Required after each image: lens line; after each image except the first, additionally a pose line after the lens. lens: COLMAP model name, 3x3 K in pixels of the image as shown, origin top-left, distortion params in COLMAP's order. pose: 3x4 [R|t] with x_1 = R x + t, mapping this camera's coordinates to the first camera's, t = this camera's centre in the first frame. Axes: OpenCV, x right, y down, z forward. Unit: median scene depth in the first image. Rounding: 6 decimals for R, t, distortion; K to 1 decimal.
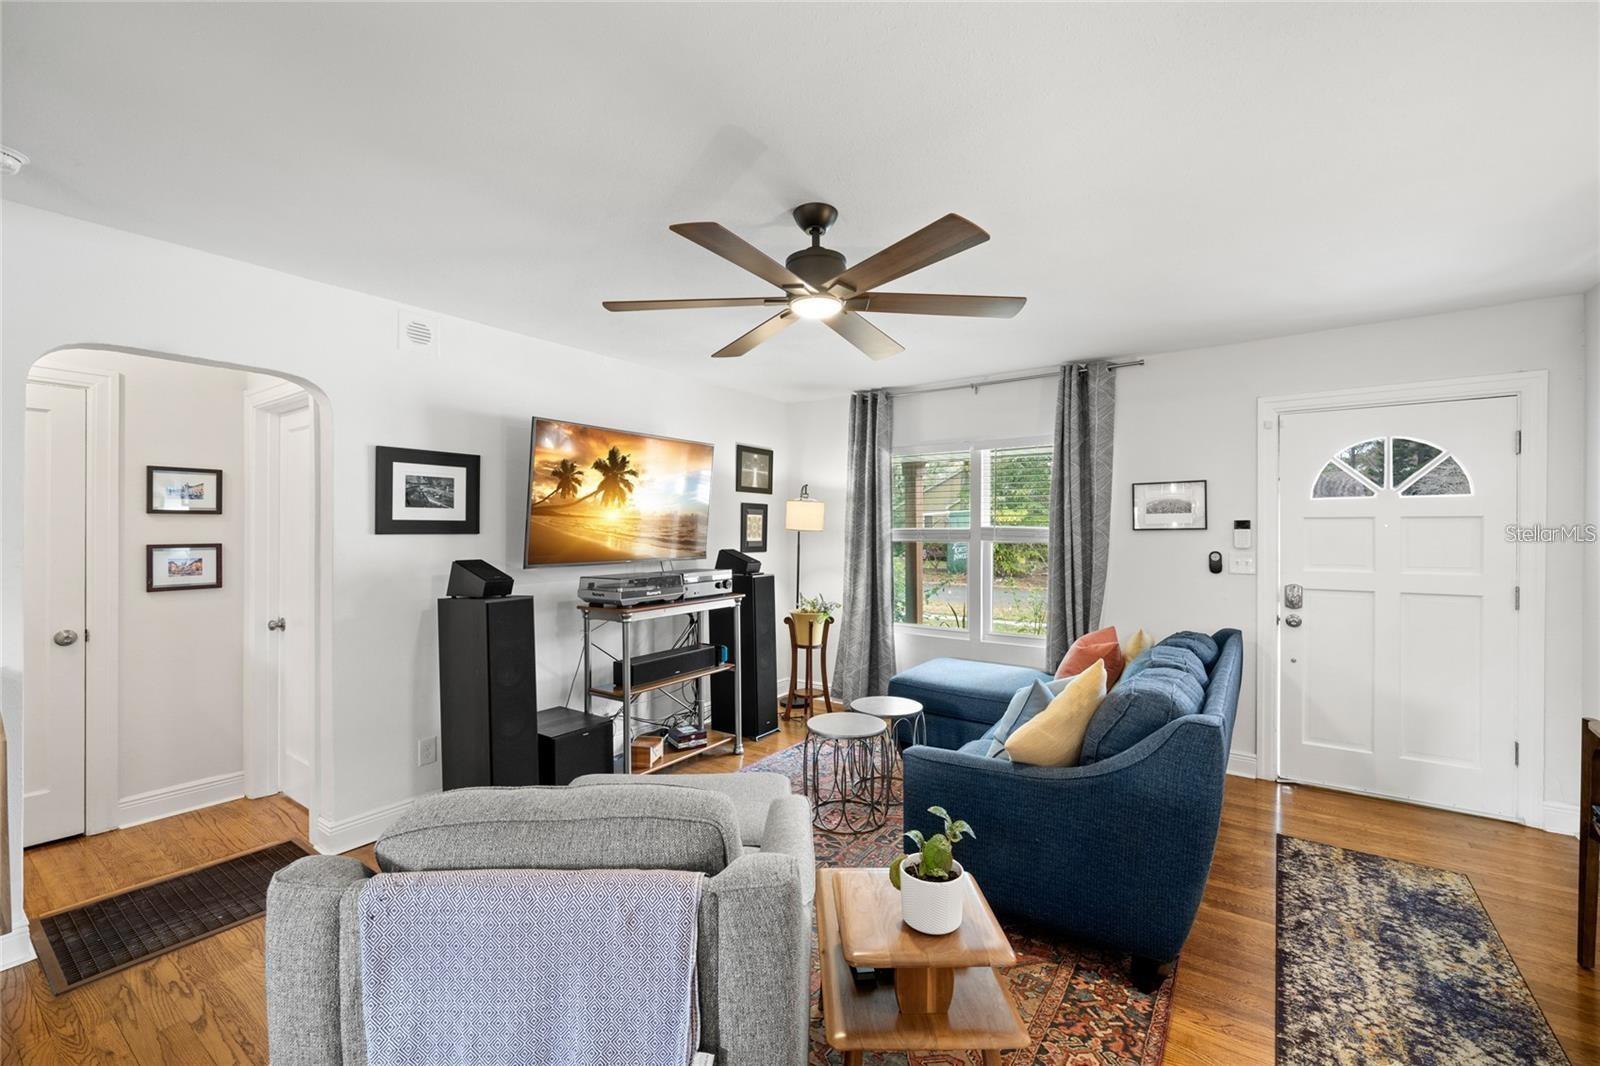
lens RADIAL K [[644.0, 0, 800.0], [0, 644.0, 533.0], [0, 0, 1]] dist [0.056126, -0.000037]
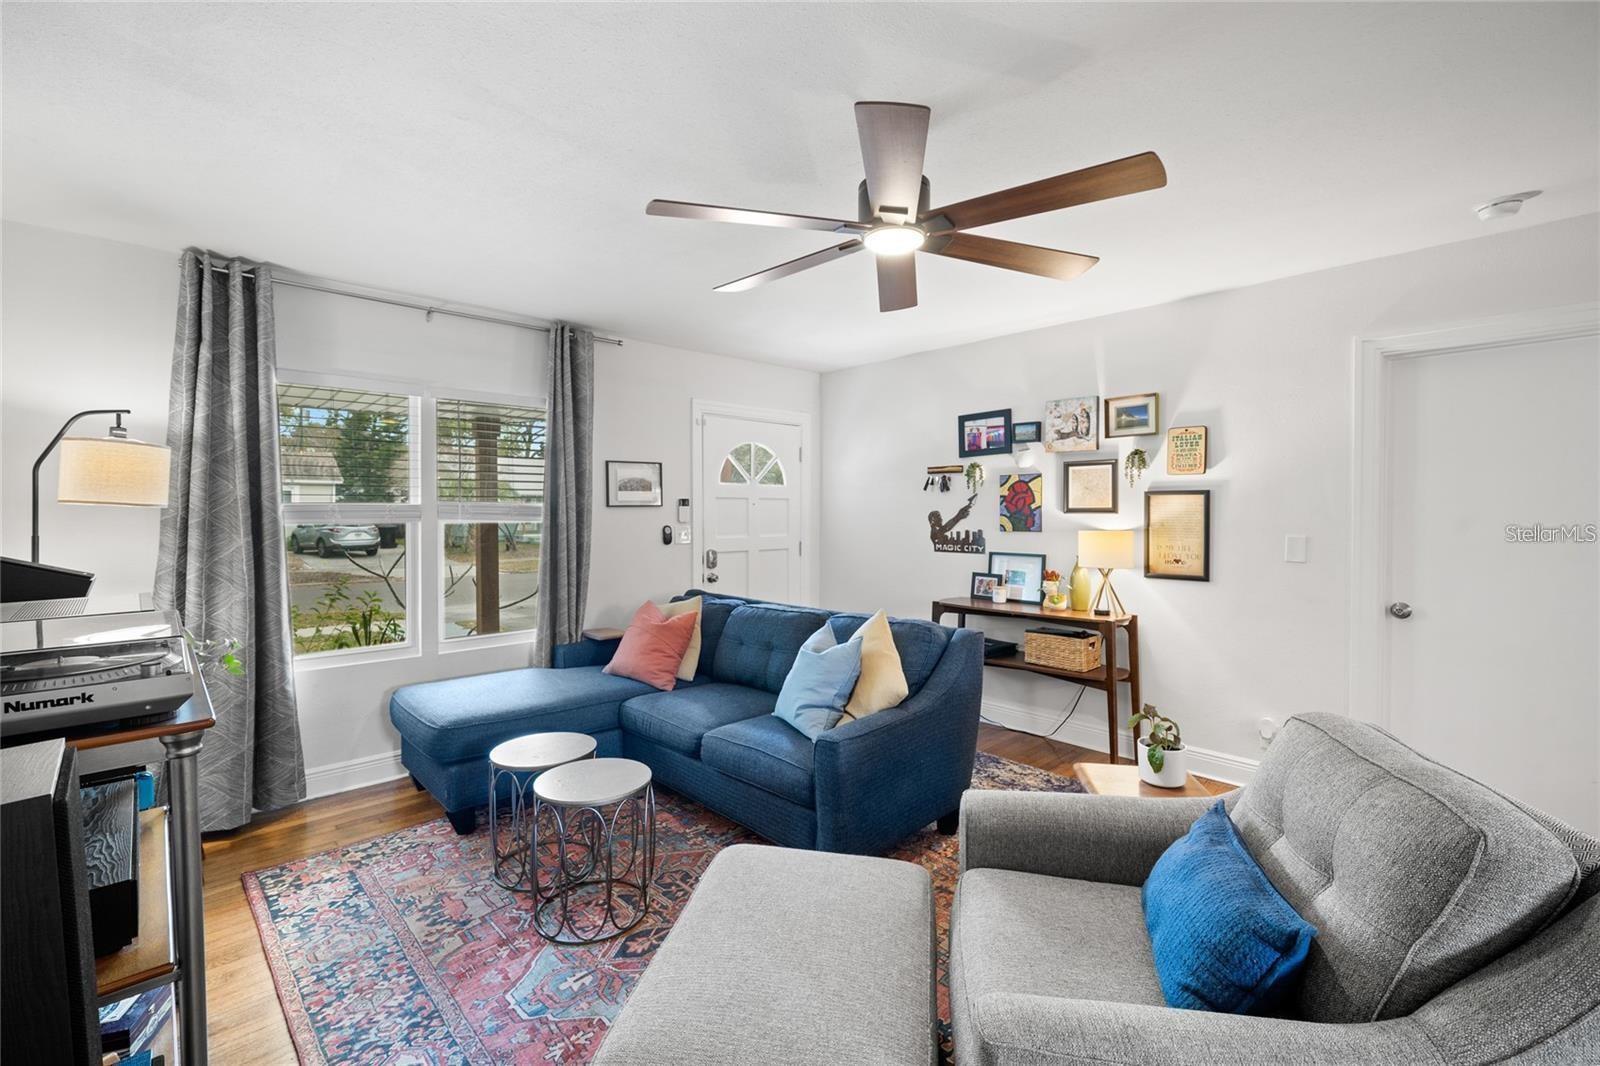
lens RADIAL K [[717.3, 0, 797.6], [0, 717.3, 528.4], [0, 0, 1]] dist [0.002010, 0.000385]
pose [[0.239146, -0.031270, 0.970480, -0.527811], [-0.000149, 0.999480, 0.032241, -0.007271], [-0.970984, -0.007855, 0.239017, 0.480743]]
